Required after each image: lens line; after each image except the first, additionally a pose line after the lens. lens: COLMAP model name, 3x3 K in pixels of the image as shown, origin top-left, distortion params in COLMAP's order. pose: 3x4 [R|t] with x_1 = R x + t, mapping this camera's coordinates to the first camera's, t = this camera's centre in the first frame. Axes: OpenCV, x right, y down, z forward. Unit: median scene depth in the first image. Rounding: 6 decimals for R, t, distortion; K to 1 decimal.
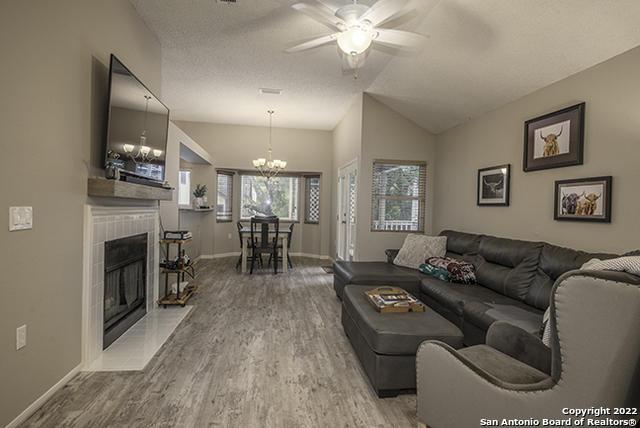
lens RADIAL K [[347.2, 0, 318.5], [0, 347.2, 213.2], [0, 0, 1]] dist [0.049026, -0.034263]
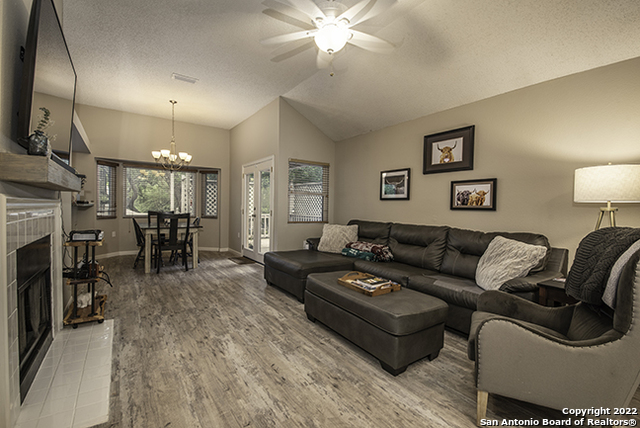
lens RADIAL K [[288.6, 0, 319.1], [0, 288.6, 213.1], [0, 0, 1]] dist [0.036850, -0.032880]
pose [[0.894451, -0.017572, 0.446821, -0.292613], [0.010228, 0.999770, 0.018842, 0.005735], [-0.447050, -0.012283, 0.894425, 0.216846]]
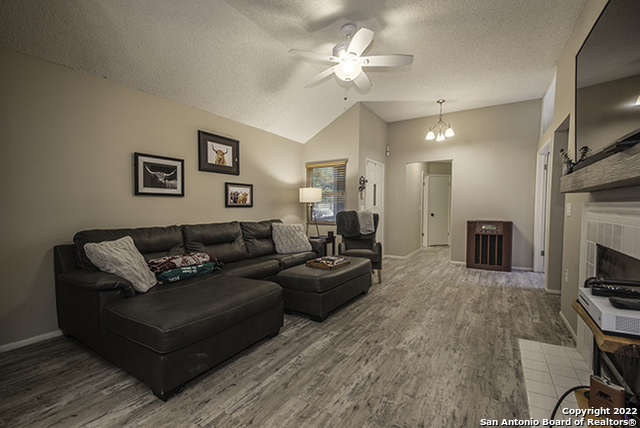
lens RADIAL K [[283.2, 0, 320.0], [0, 283.2, 214.0], [0, 0, 1]] dist [0.033059, -0.030804]
pose [[-0.772079, -0.038732, 0.634345, -0.457401], [-0.005920, 0.998536, 0.053763, -0.020591], [-0.635498, 0.037754, -0.771179, 1.706082]]
